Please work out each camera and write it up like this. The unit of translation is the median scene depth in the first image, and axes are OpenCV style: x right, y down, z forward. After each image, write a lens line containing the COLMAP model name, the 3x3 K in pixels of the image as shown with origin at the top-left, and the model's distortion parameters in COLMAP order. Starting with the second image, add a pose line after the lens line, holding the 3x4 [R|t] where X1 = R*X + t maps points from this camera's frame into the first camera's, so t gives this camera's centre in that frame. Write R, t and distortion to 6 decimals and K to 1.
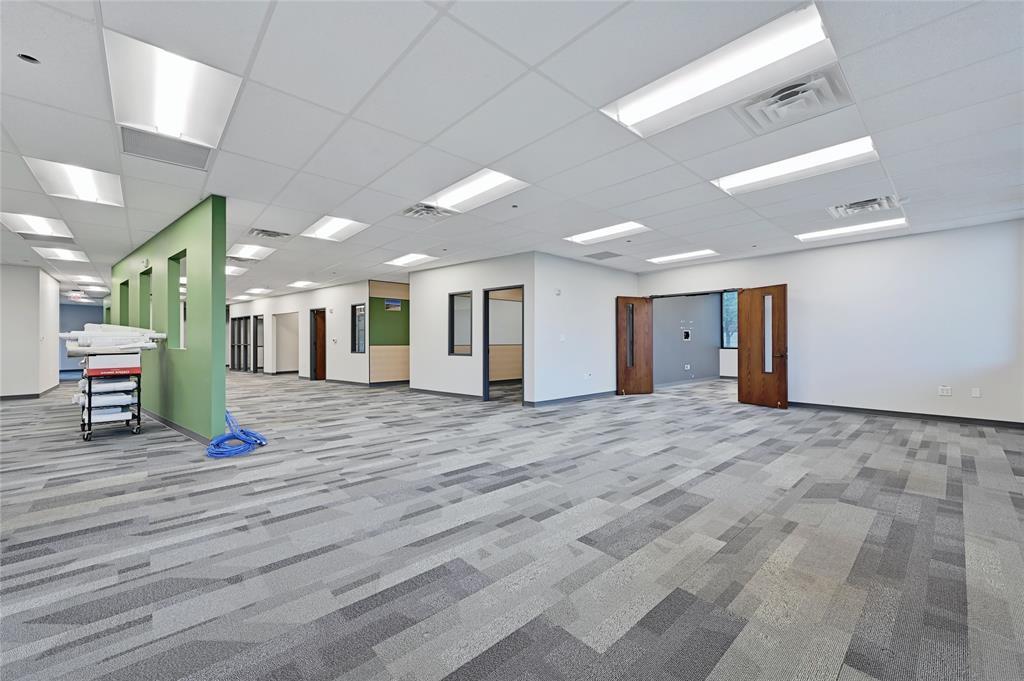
lens RADIAL K [[401.5, 0, 512.0], [0, 401.5, 340.5], [0, 0, 1]] dist [-0.000543, 0.000161]
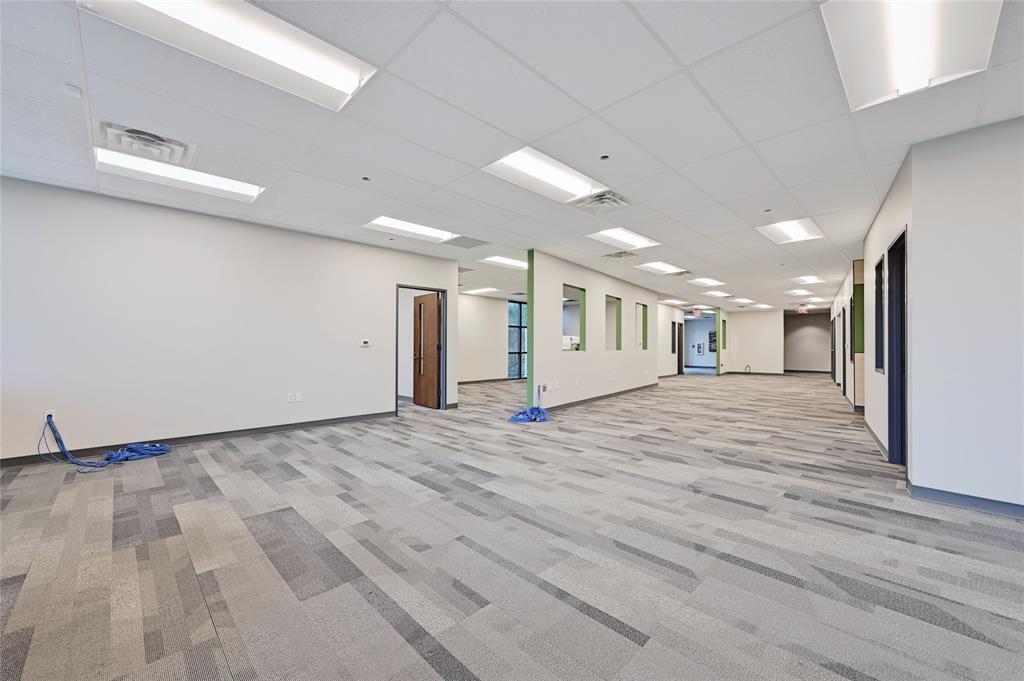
lens RADIAL K [[401.5, 0, 512.0], [0, 401.5, 340.5], [0, 0, 1]] dist [-0.000543, 0.000161]
pose [[0.045445, -0.011586, -0.998900, 1.022586], [-0.000380, 0.999932, -0.011615, 0.001679], [0.998967, 0.000907, 0.045437, 1.161880]]
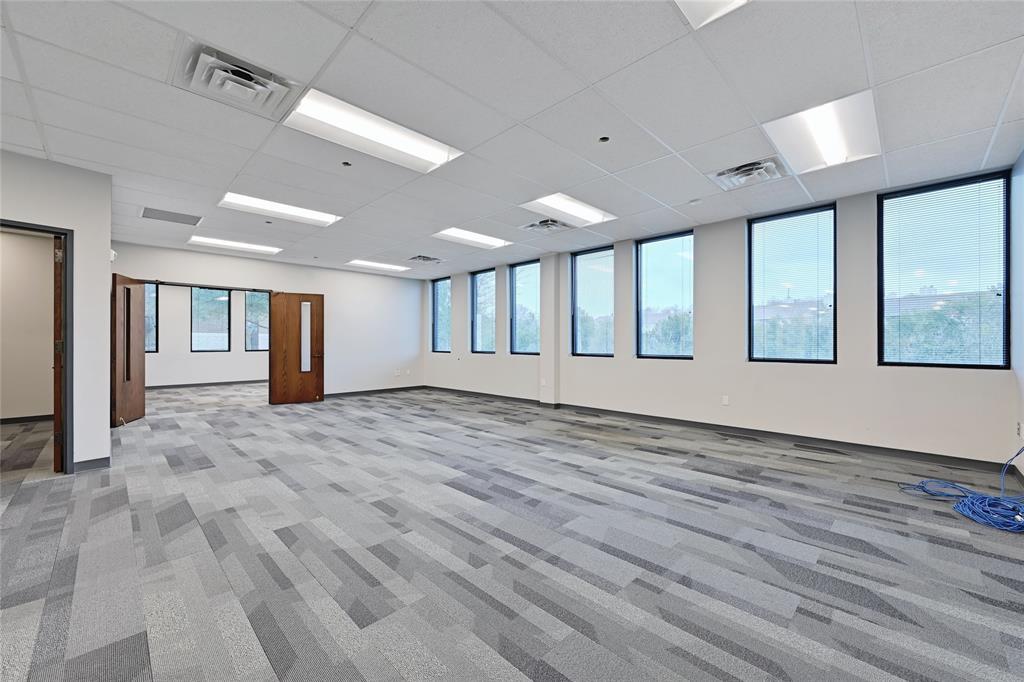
lens RADIAL K [[409.4, 0, 512.0], [0, 409.4, 341.0], [0, 0, 1]] dist [0.001394, 0.000087]
pose [[-0.054091, 0.006027, 0.998518, -1.115404], [-0.001652, 0.999980, -0.006125, 0.002579], [-0.998535, -0.001981, -0.054080, 1.059349]]
